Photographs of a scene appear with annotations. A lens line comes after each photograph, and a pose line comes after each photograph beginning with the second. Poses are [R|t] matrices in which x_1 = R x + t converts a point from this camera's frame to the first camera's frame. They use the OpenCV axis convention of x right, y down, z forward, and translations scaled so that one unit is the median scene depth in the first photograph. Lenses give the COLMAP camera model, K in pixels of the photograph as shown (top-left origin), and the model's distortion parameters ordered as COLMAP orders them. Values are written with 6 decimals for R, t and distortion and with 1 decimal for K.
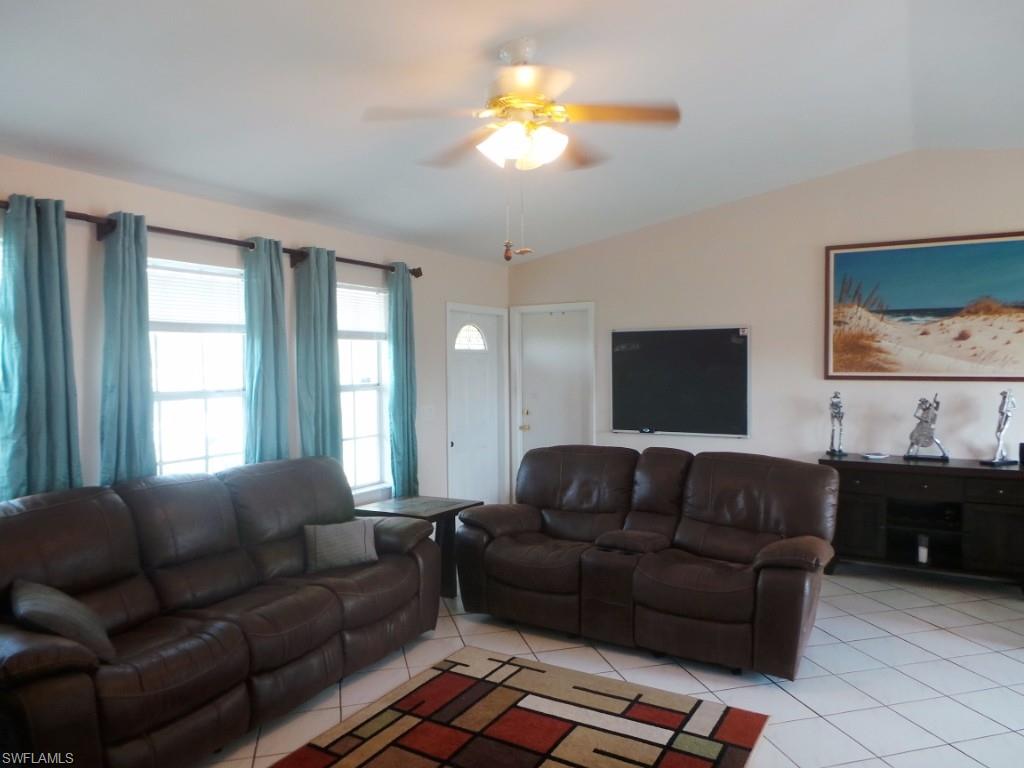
lens RADIAL K [[710.7, 0, 513.1], [0, 710.7, 387.5], [0, 0, 1]] dist [0.007241, -0.003572]
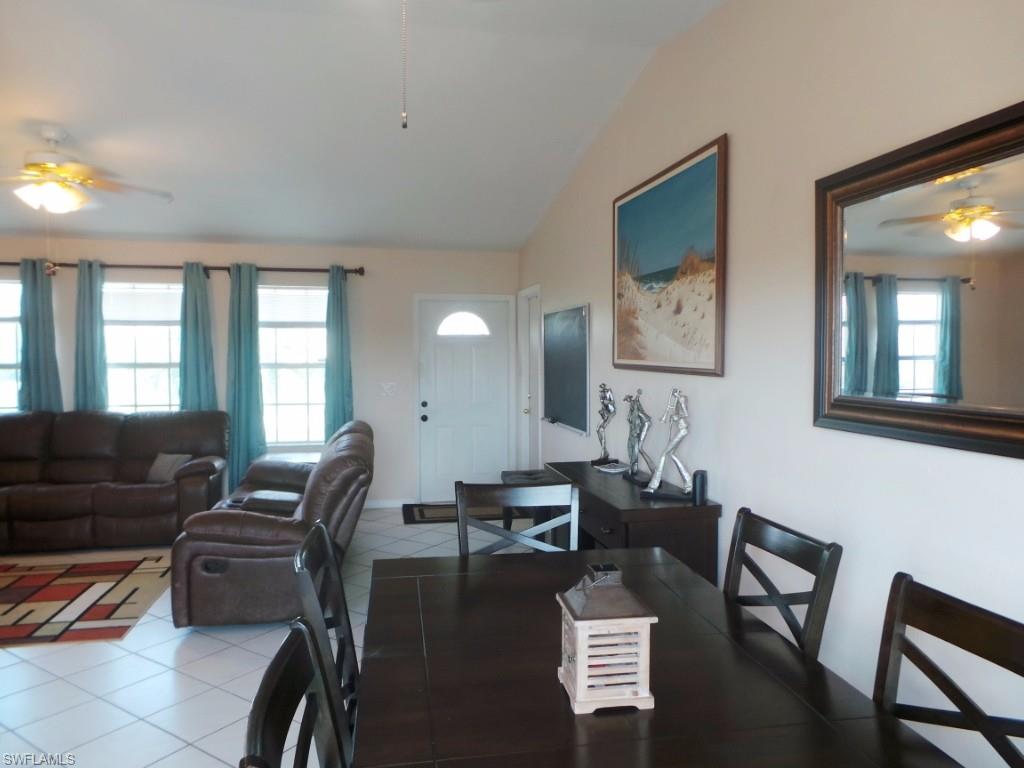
lens RADIAL K [[710.7, 0, 517.5], [0, 710.7, 383.4], [0, 0, 1]] dist [0.007241, -0.003572]
pose [[0.670631, 0.040816, -0.740667, 1.007475], [-0.032198, 0.999146, 0.025907, -0.012190], [0.741092, 0.006474, 0.671373, 0.414536]]
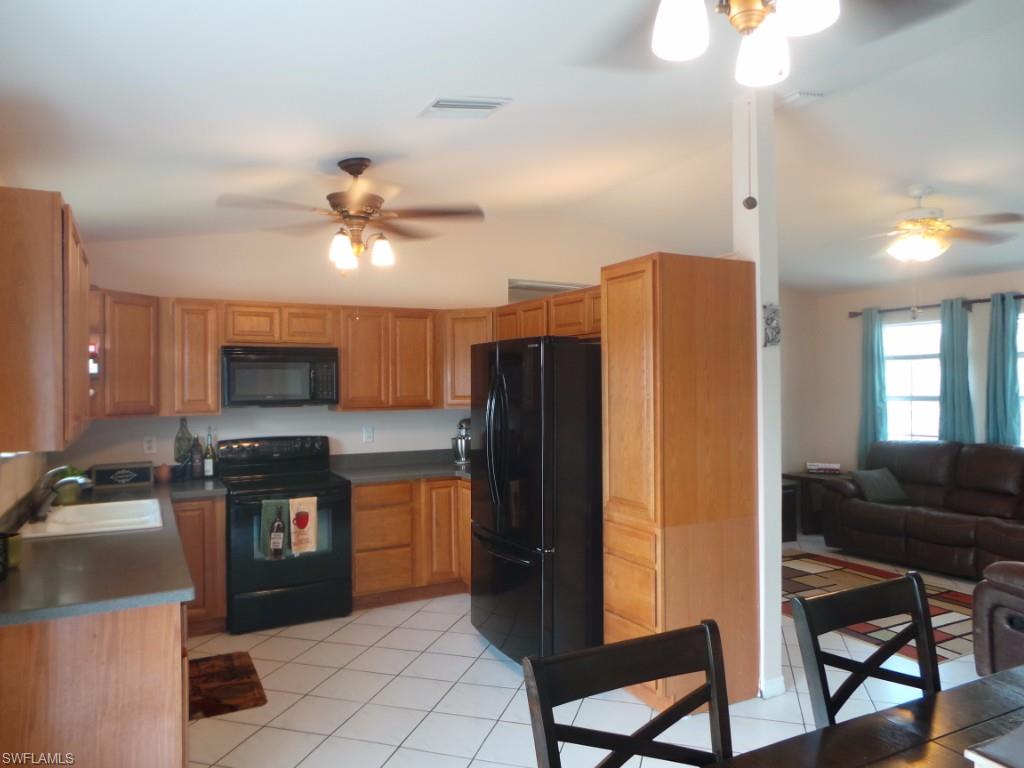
lens RADIAL K [[710.7, 0, 514.7], [0, 710.7, 387.0], [0, 0, 1]] dist [0.007241, -0.003572]
pose [[-0.524267, 0.013568, -0.851446, 1.073530], [-0.015579, 0.999553, 0.025521, -0.025389], [0.851411, 0.026645, -0.523821, 0.616255]]
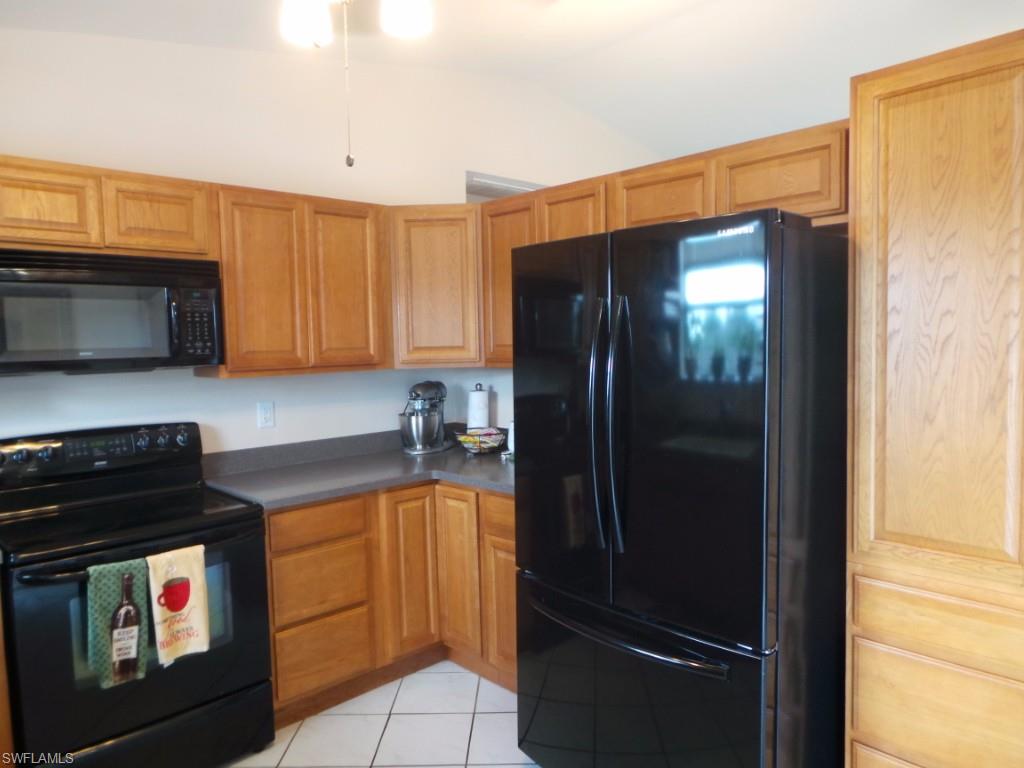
lens RADIAL K [[710.7, 0, 516.6], [0, 710.7, 385.6], [0, 0, 1]] dist [0.007241, -0.003572]
pose [[-0.278531, 0.076780, -0.957353, 0.833518], [-0.007177, 0.996605, 0.082016, -0.004112], [0.960401, 0.029715, -0.277034, 0.275931]]
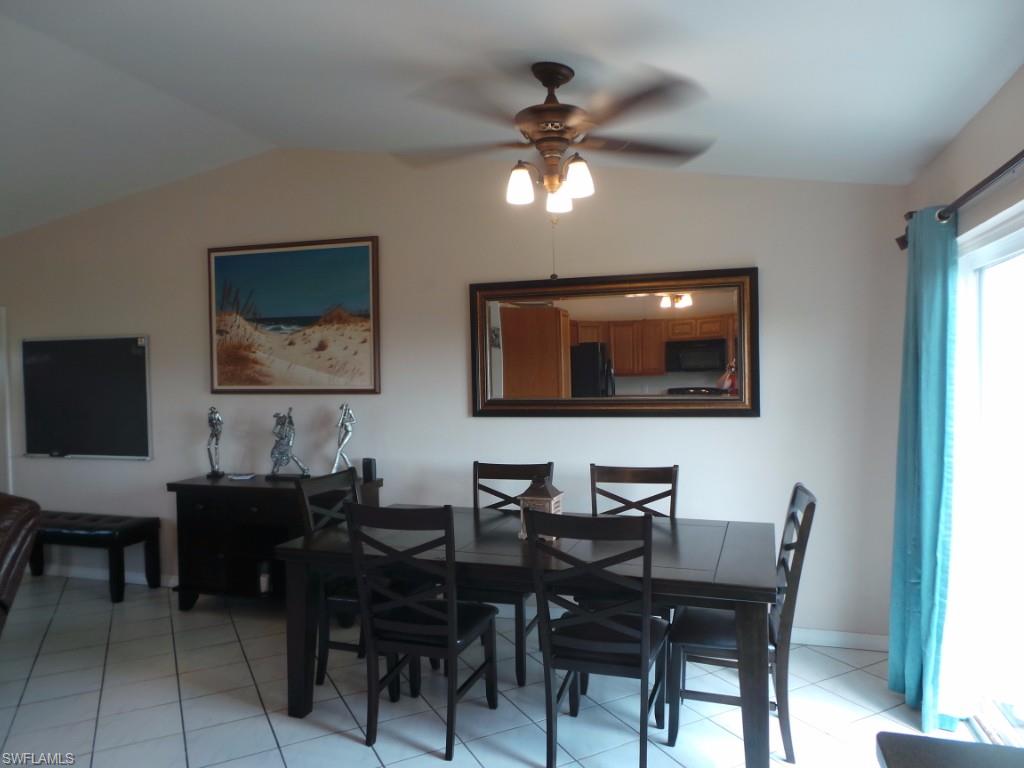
lens RADIAL K [[710.7, 0, 520.3], [0, 710.7, 388.9], [0, 0, 1]] dist [0.007241, -0.003572]
pose [[0.976584, -0.009624, 0.214921, 0.666304], [0.013552, 0.999767, -0.016808, 0.003442], [-0.214710, 0.019327, 0.976487, 0.024201]]
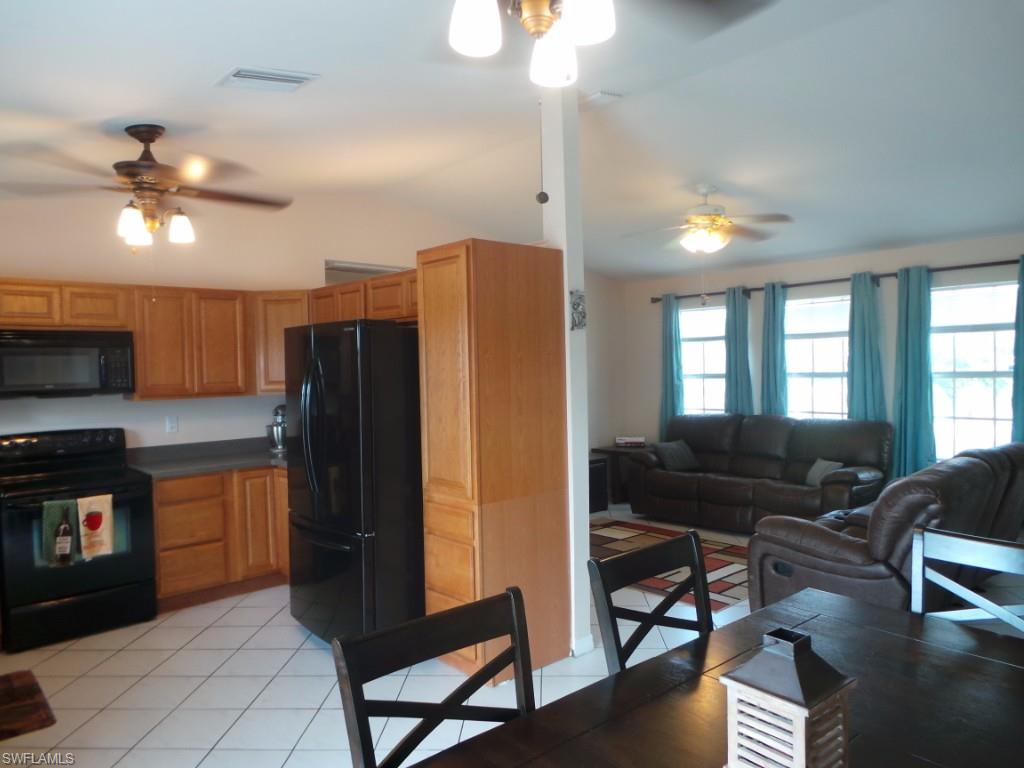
lens RADIAL K [[710.7, 0, 515.7], [0, 710.7, 387.6], [0, 0, 1]] dist [0.007241, -0.003572]
pose [[-0.302939, 0.043387, -0.952022, 1.078171], [-0.007451, 0.998825, 0.047891, -0.026252], [0.952981, 0.021602, -0.302259, 0.627711]]
